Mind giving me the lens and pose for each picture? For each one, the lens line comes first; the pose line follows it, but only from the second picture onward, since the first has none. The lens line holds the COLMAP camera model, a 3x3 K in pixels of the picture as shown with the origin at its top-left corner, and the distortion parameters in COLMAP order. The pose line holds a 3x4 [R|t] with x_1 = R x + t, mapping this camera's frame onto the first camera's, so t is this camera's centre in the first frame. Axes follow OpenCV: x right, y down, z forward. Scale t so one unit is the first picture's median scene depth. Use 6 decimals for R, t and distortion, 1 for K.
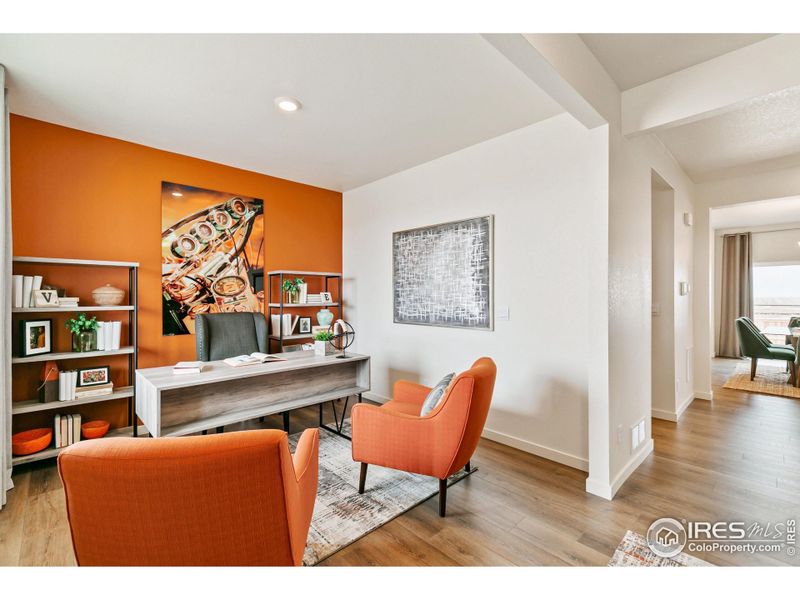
lens RADIAL K [[360.8, 0, 399.4], [0, 360.8, 297.2], [0, 0, 1]] dist [-0.001568, -0.000437]
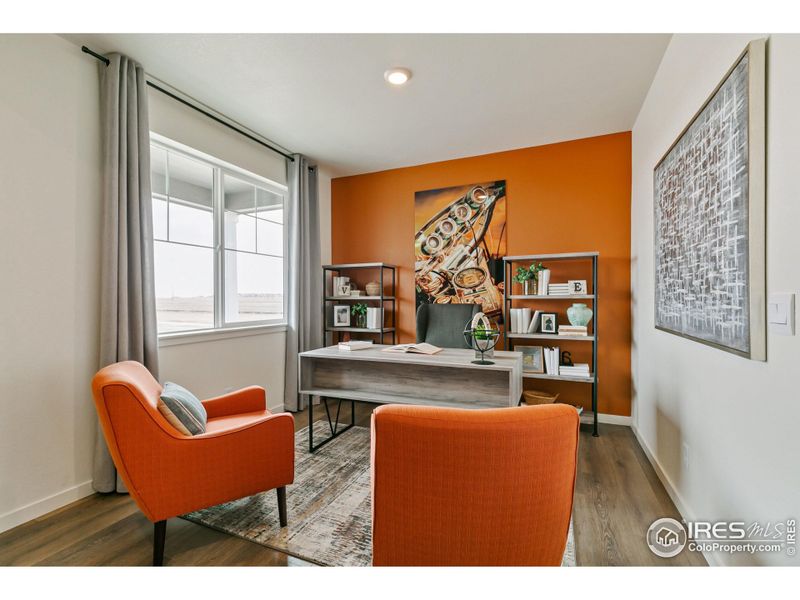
lens RADIAL K [[360.8, 0, 399.7], [0, 360.8, 302.7], [0, 0, 1]] dist [-0.001568, -0.000437]
pose [[0.380427, 0.011387, -0.924741, 0.384152], [0.003891, 0.999896, 0.013913, 0.023278], [0.924803, -0.008891, 0.380343, 0.447142]]
